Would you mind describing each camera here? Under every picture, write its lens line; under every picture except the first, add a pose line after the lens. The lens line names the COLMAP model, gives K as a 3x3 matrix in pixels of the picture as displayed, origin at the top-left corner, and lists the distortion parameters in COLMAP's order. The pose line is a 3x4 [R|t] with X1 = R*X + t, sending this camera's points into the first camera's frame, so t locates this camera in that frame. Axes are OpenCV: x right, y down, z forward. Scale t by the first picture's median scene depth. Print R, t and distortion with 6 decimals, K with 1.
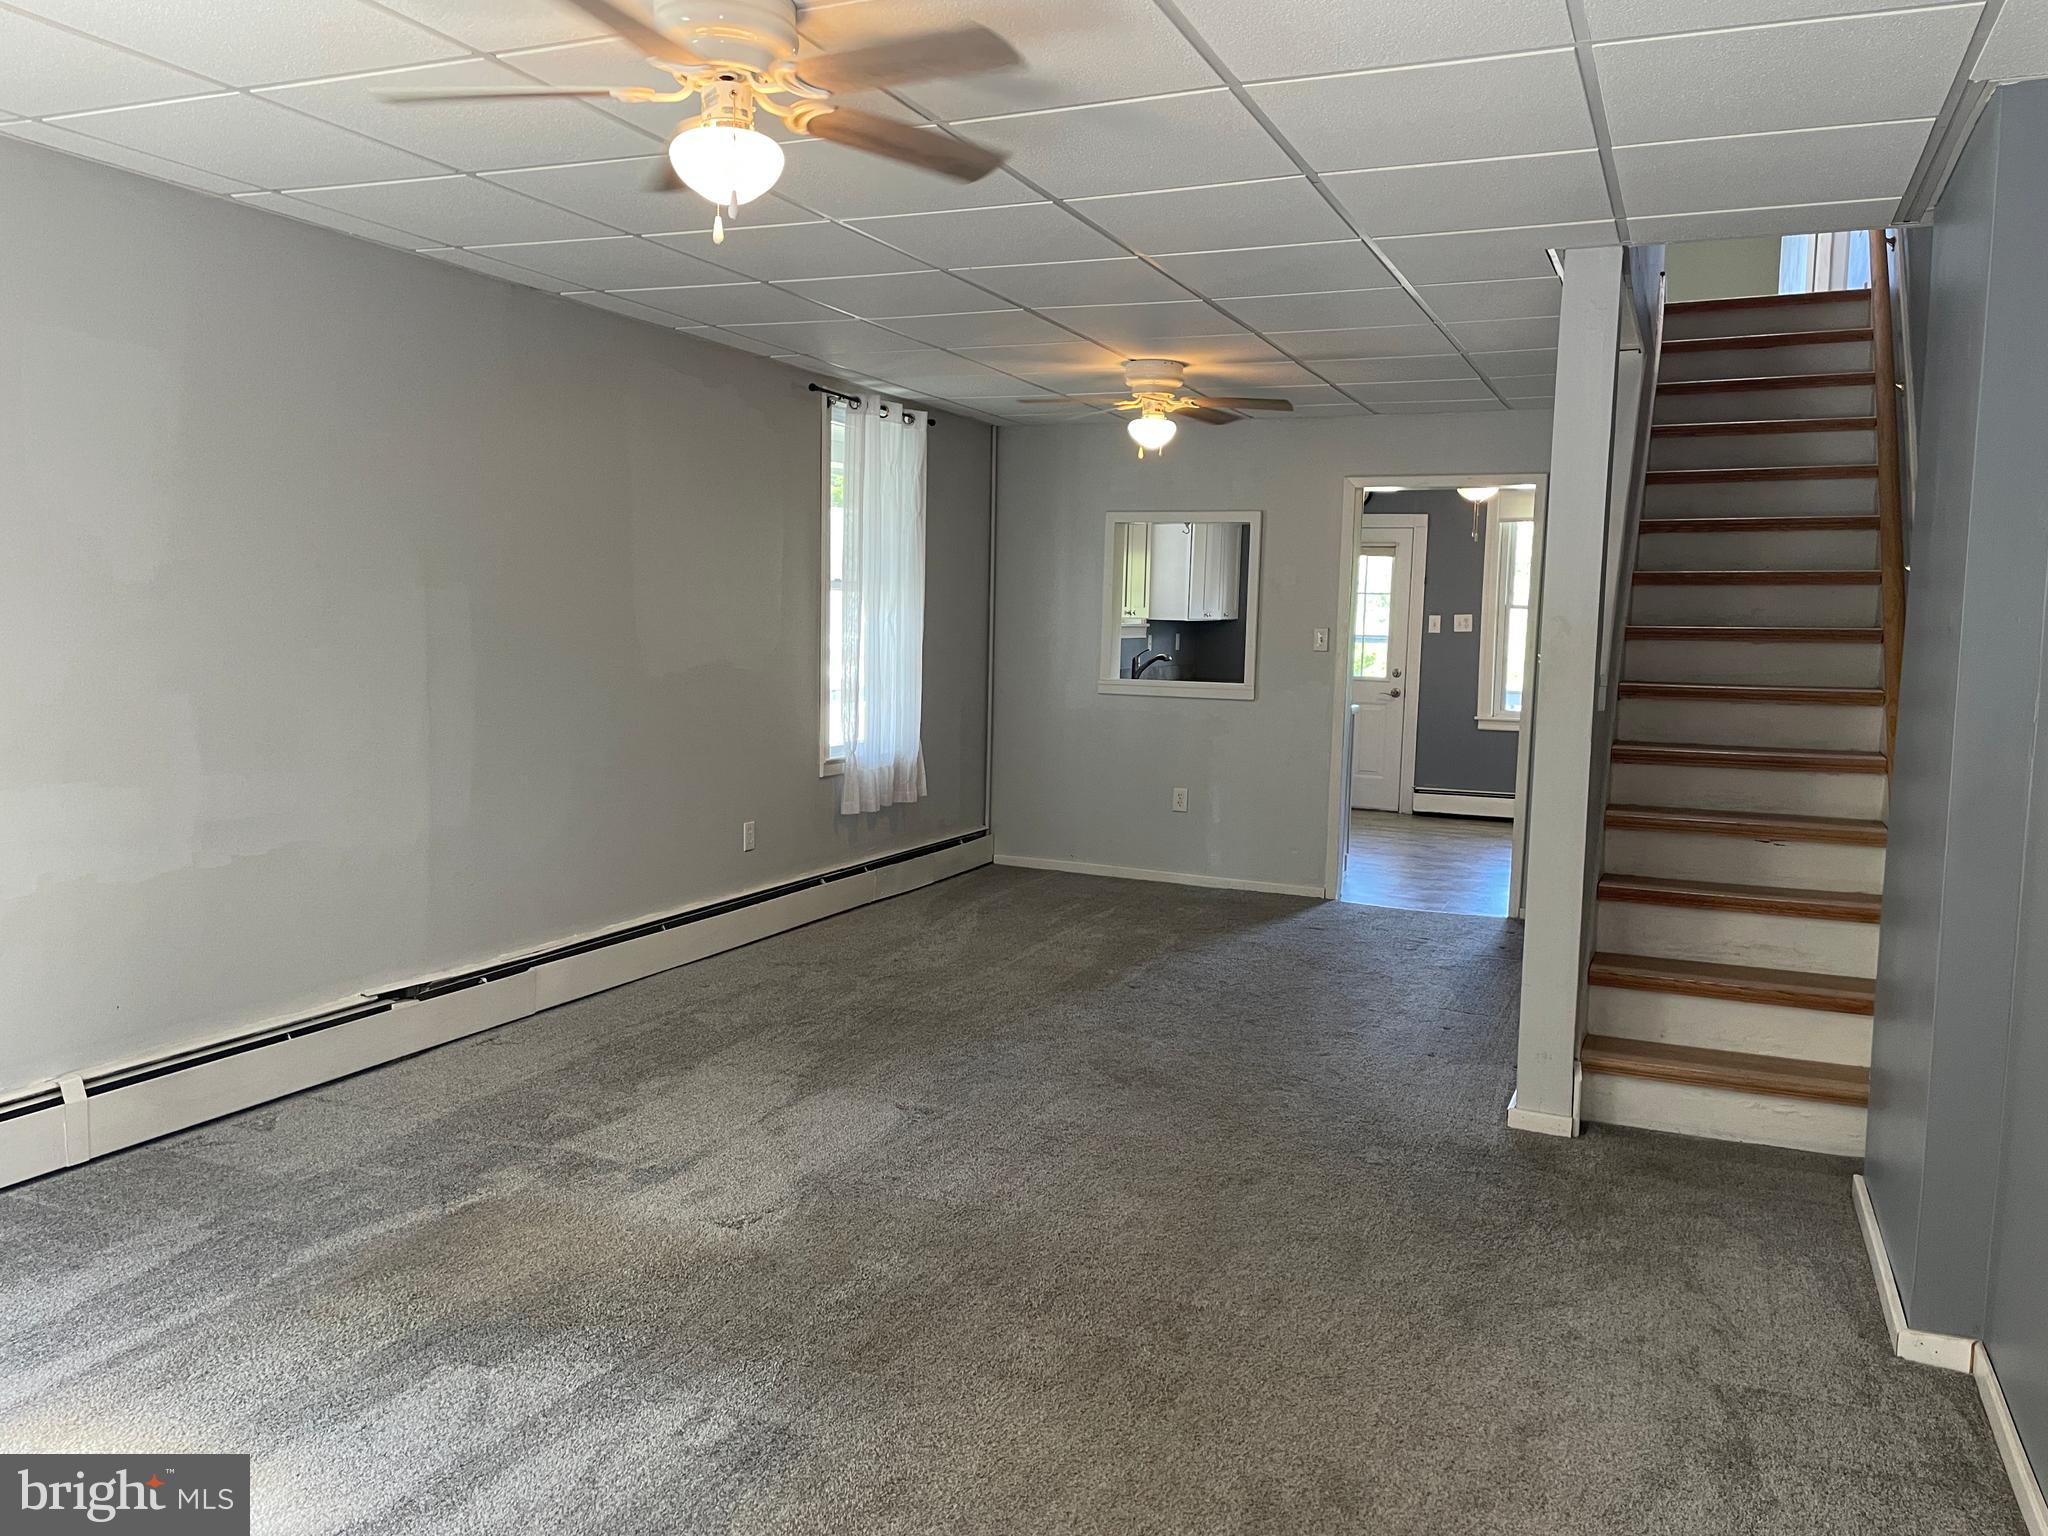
lens RADIAL K [[1538.2, 0, 1033.1], [0, 1538.2, 741.0], [0, 0, 1]] dist [0.087998, -0.113540]
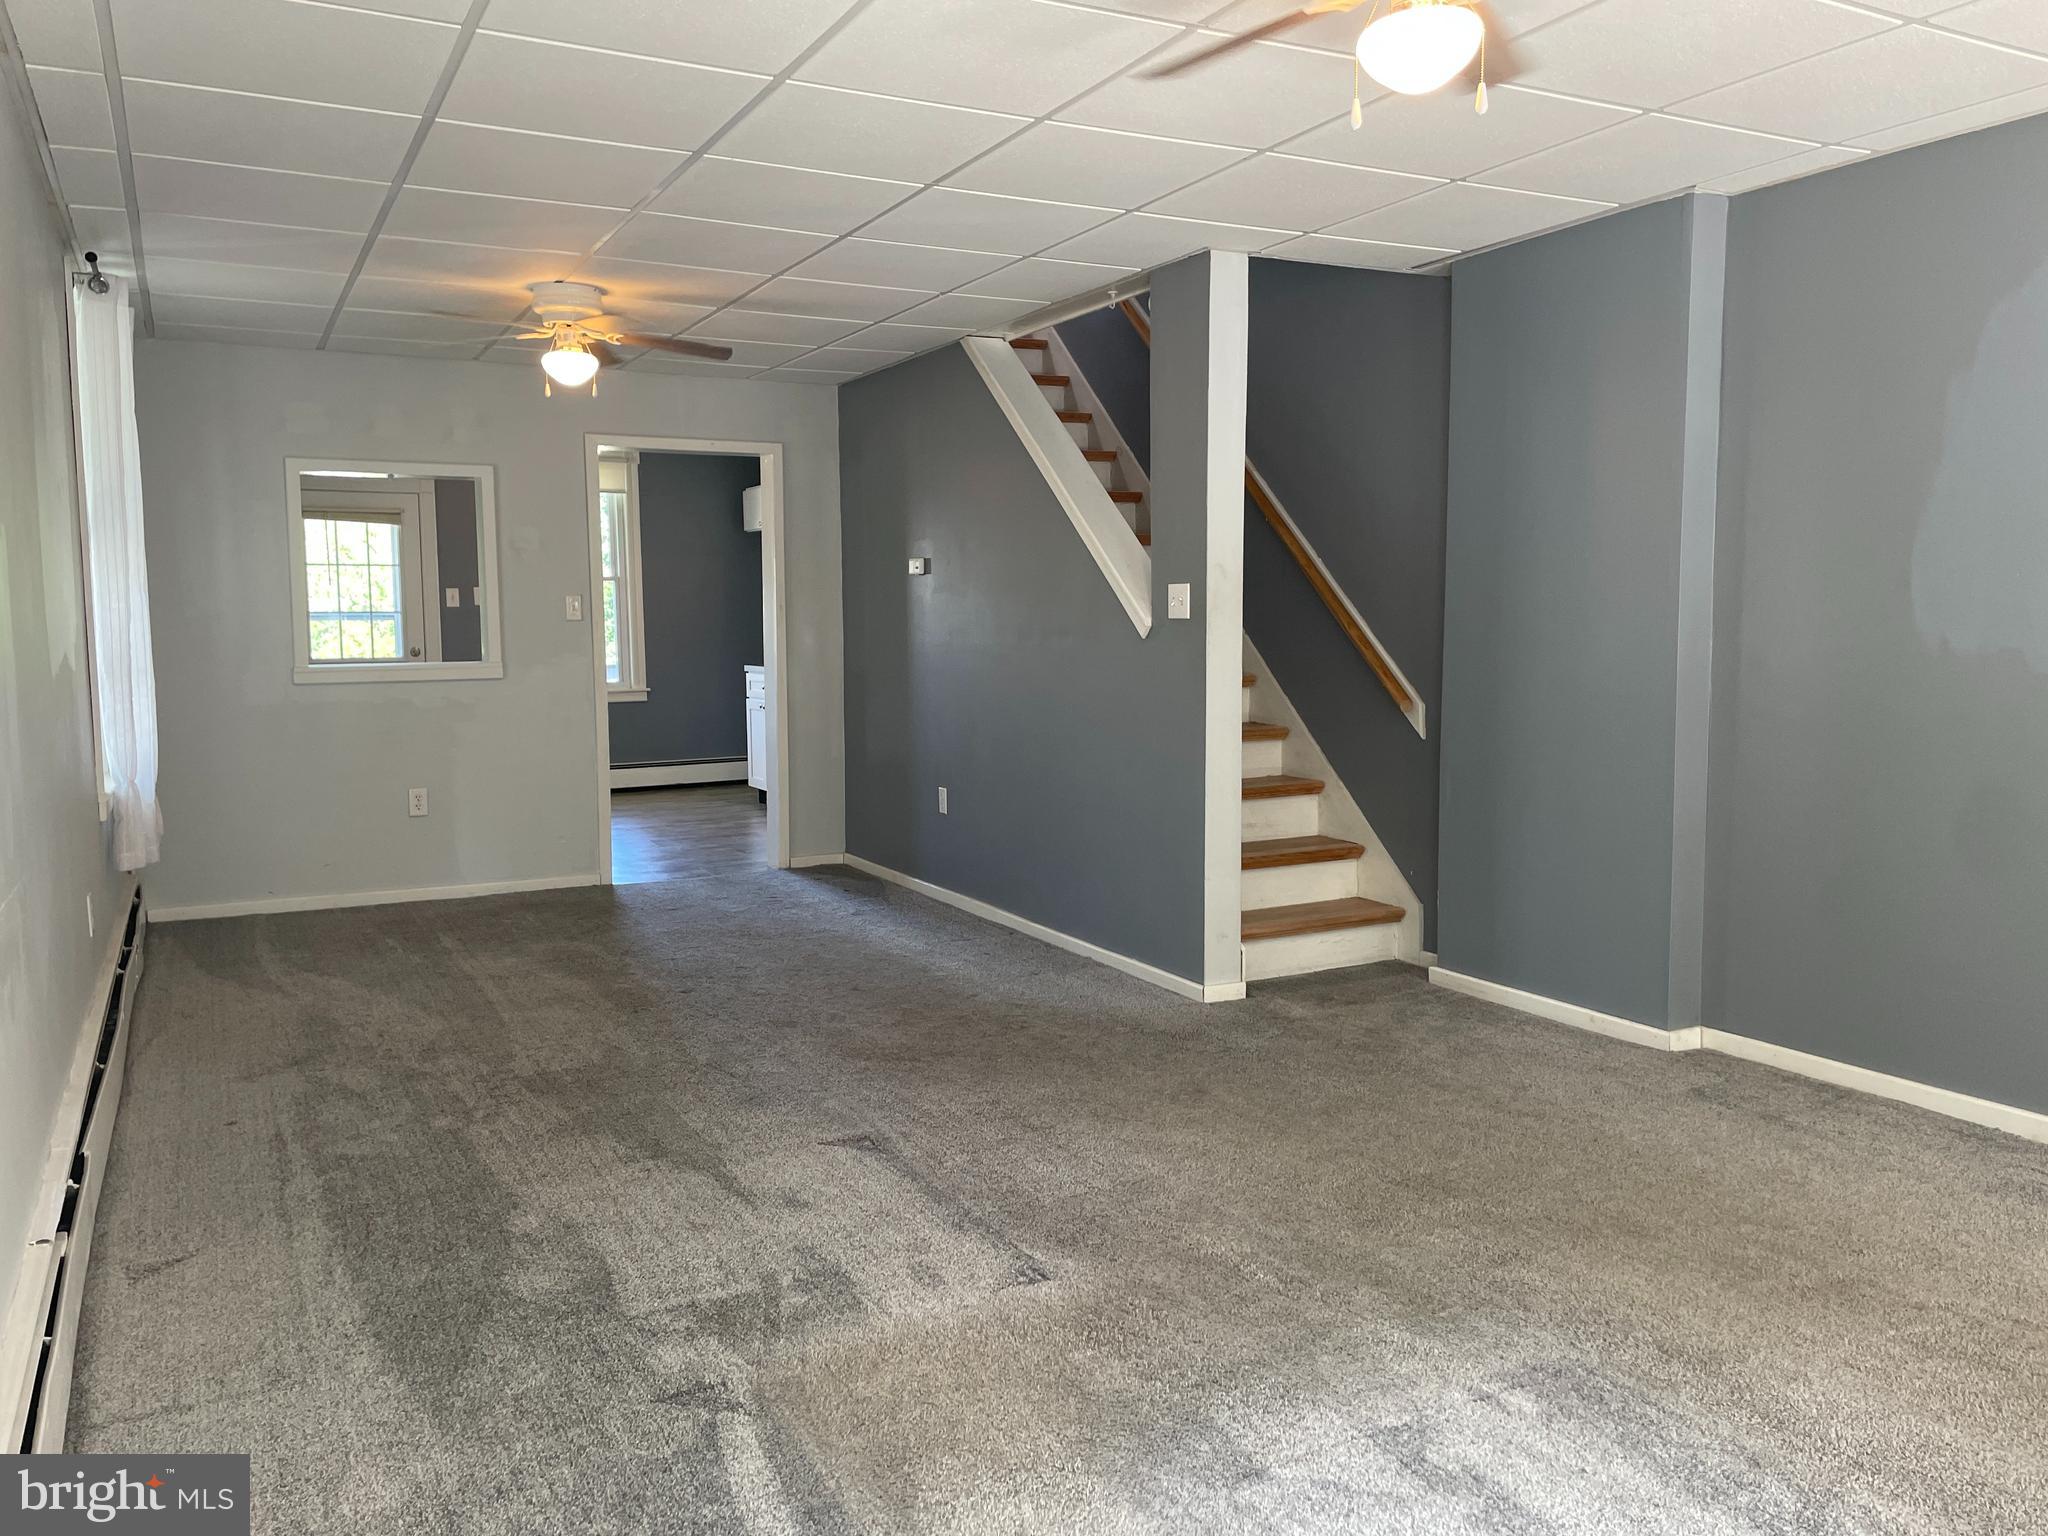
lens RADIAL K [[1538.2, 0, 1016.9], [0, 1538.2, 742.2], [0, 0, 1]] dist [0.087998, -0.113540]
pose [[0.635172, -0.097021, 0.766253, -0.638778], [0.089219, 0.994655, 0.051984, -0.018332], [-0.767200, 0.035346, 0.640433, 0.356944]]
